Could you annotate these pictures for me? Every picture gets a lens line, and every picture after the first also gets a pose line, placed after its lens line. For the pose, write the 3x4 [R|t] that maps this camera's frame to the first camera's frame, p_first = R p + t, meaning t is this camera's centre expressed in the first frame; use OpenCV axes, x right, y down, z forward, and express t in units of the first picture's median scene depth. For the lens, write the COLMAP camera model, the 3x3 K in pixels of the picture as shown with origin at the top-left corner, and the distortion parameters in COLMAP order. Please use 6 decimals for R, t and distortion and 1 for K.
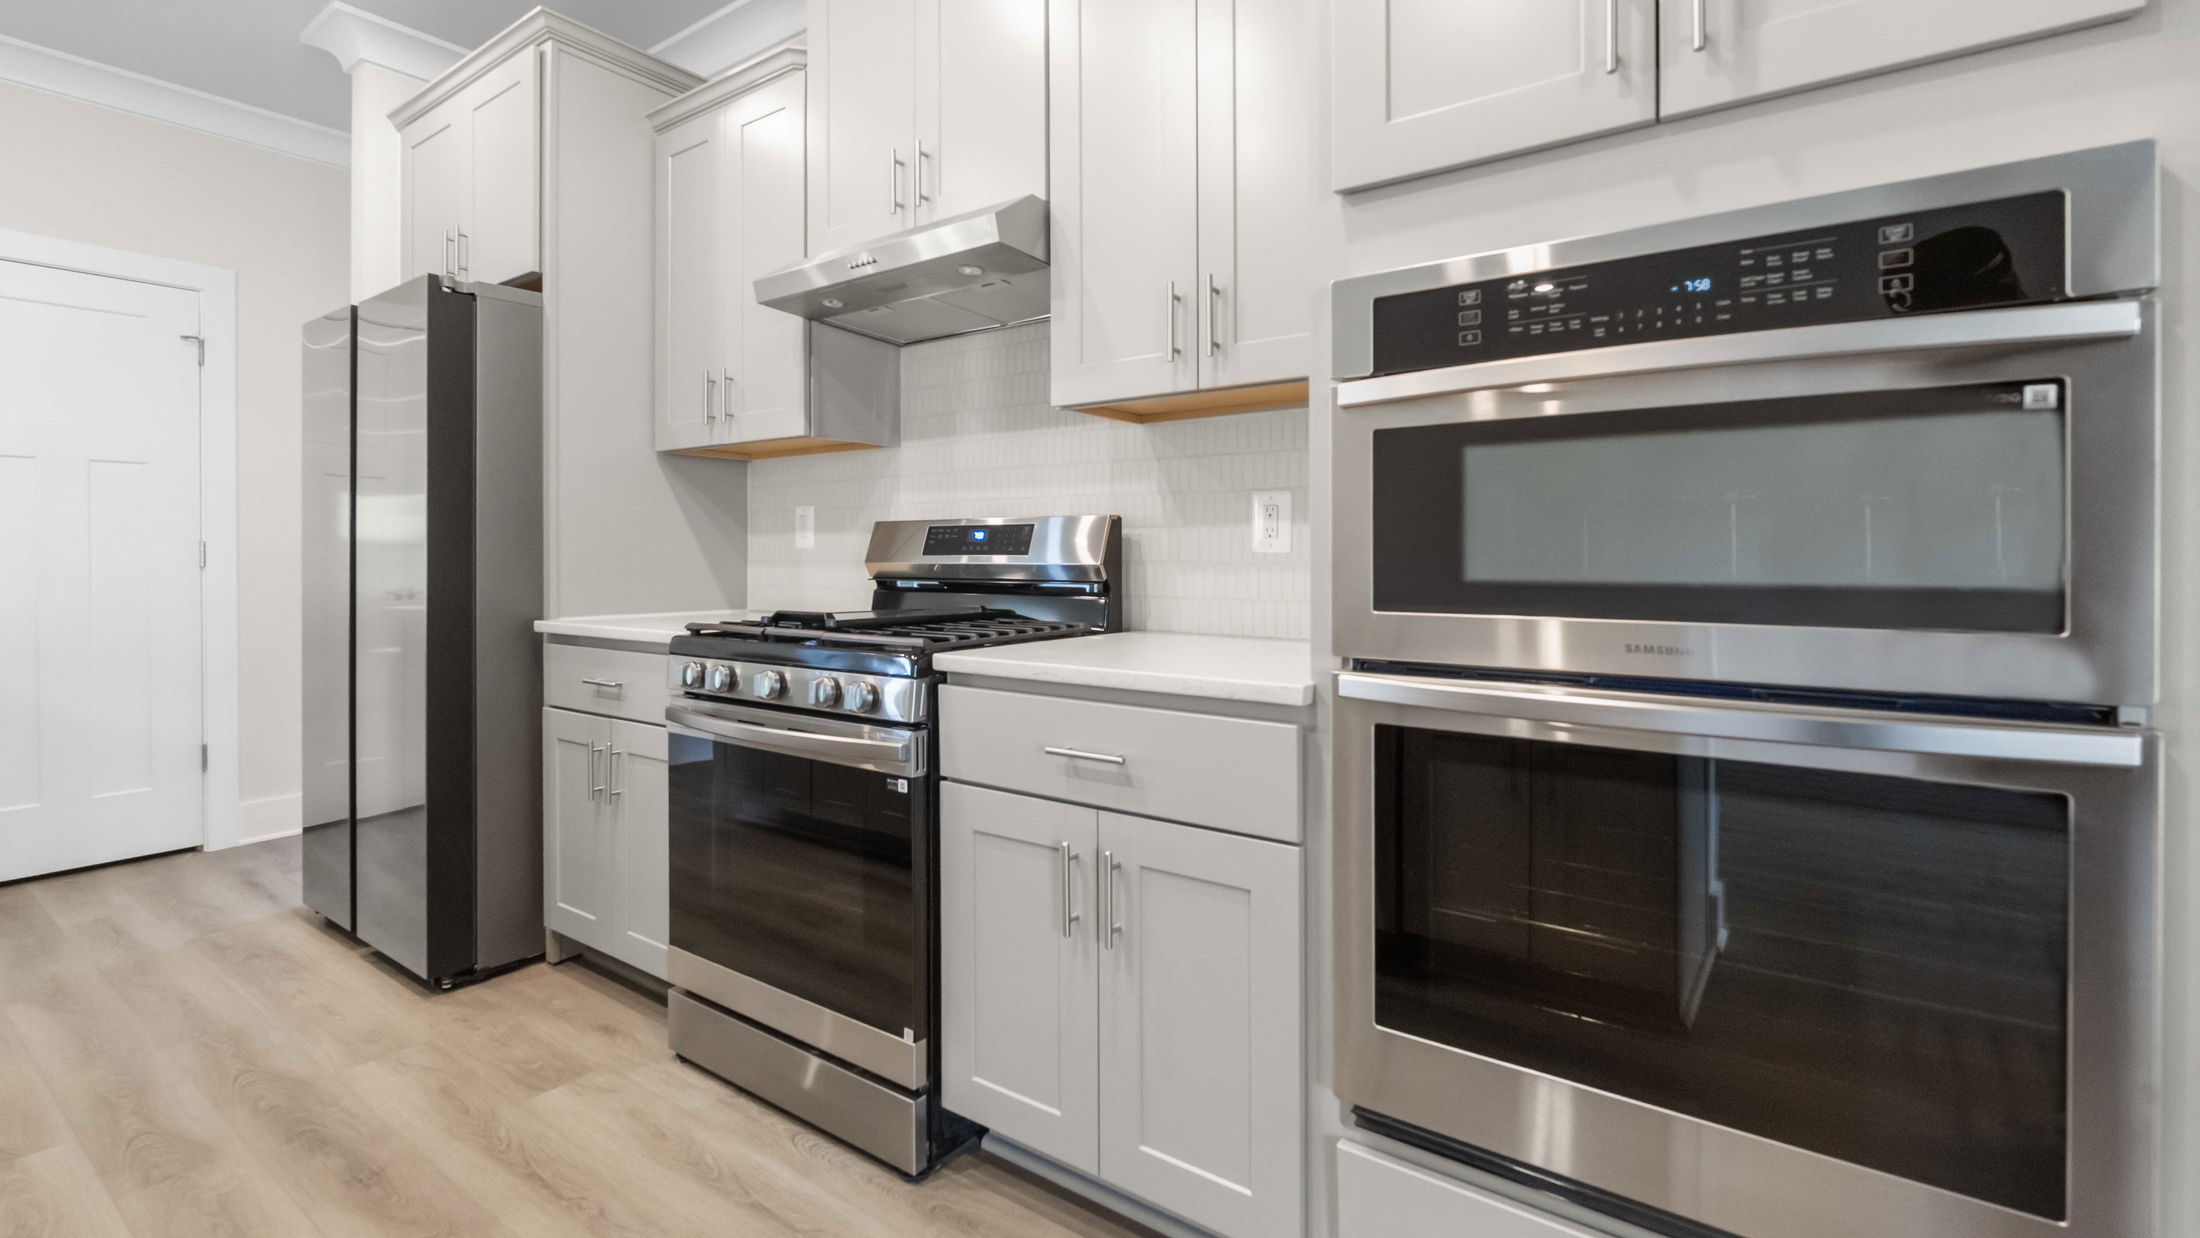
lens RADIAL K [[984.2, 0, 1098.3], [0, 984.2, 561.0], [0, 0, 1]] dist [-0.000221, -0.000309]
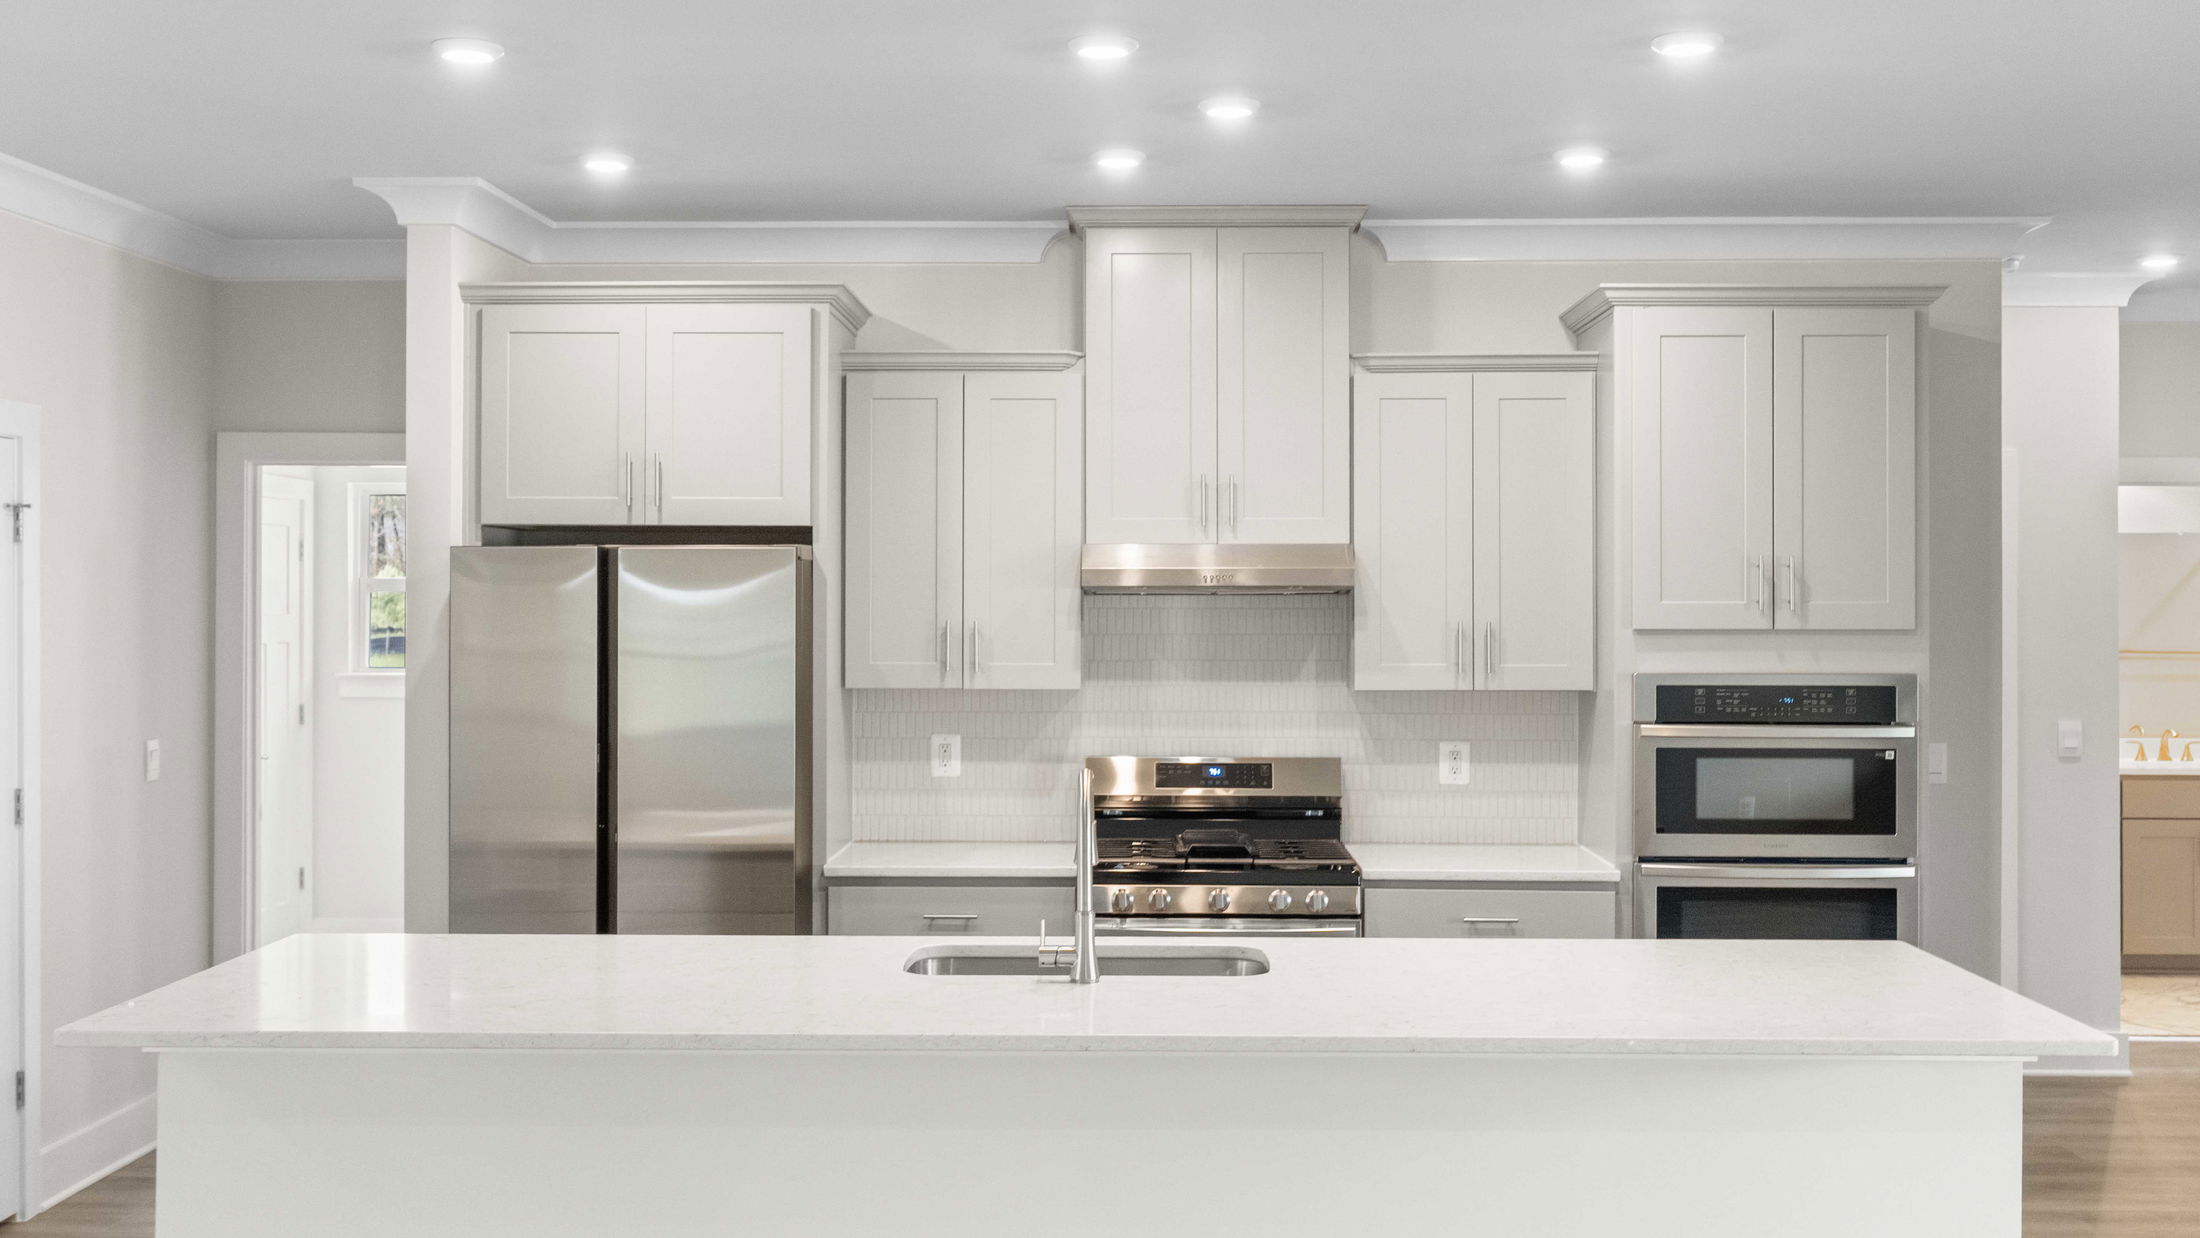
lens RADIAL K [[2253.6, 0, 1100.0], [0, 2253.6, 619.0], [0, 0, 1]] dist [0.023813, 0.014825]
pose [[0.828209, -0.003224, 0.560410, -2.099551], [0.001052, 0.999991, 0.004199, -0.264294], [-0.560418, -0.002888, 0.828205, -1.437469]]
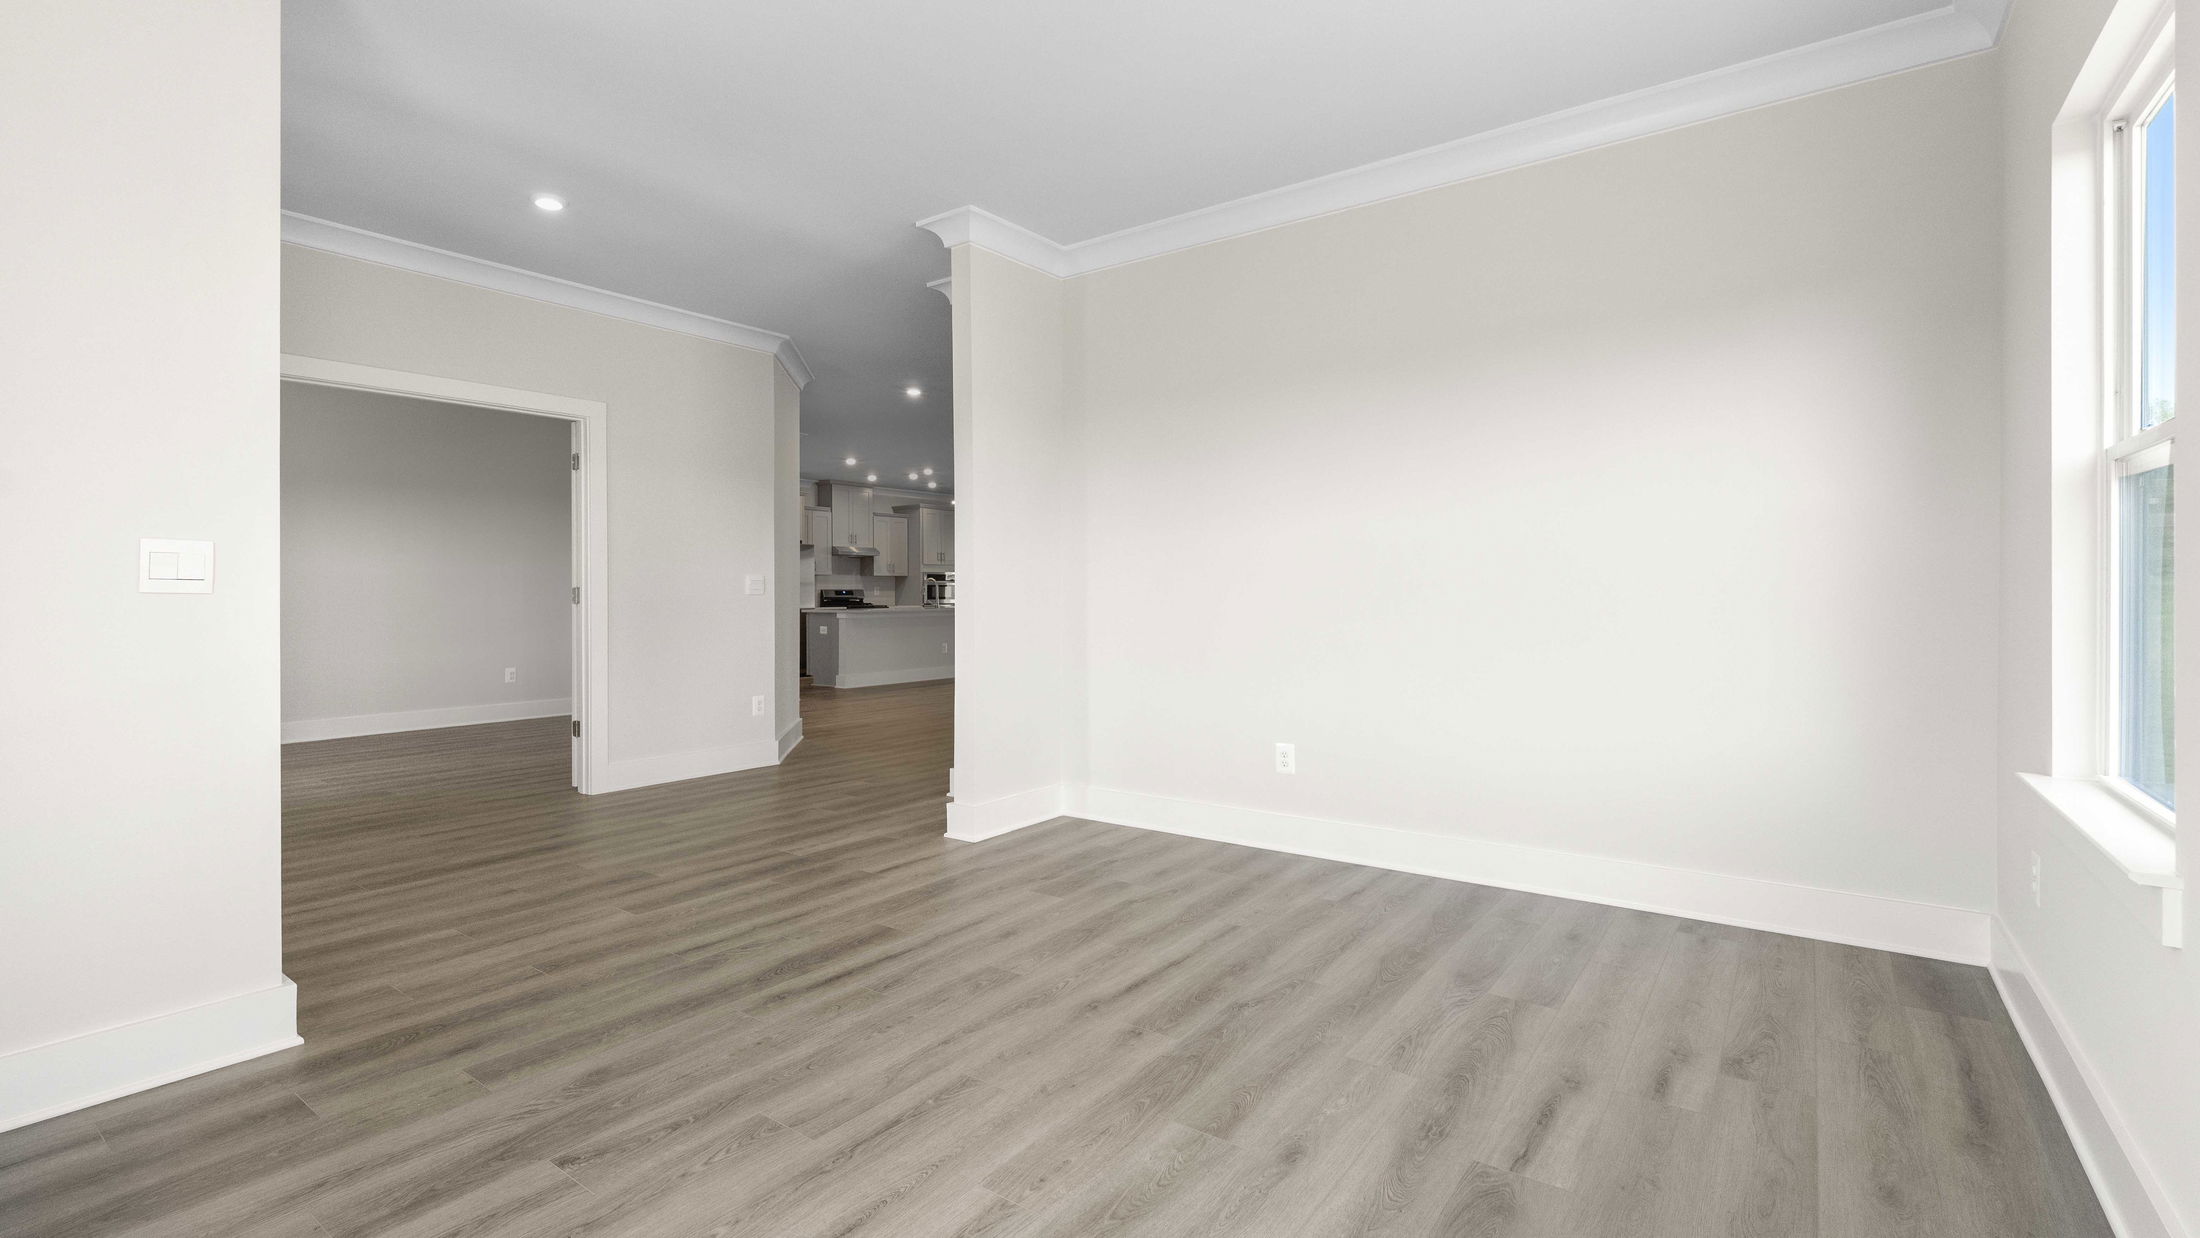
lens RADIAL K [[977.4, 0, 1098.5], [0, 977.4, 600.7], [0, 0, 1]] dist [-0.001617, -0.000726]
pose [[-0.005122, -0.009885, 0.999938, -7.304453], [0.000181, 0.999951, 0.009886, -0.038398], [-0.999987, 0.000232, -0.005120, -0.655322]]
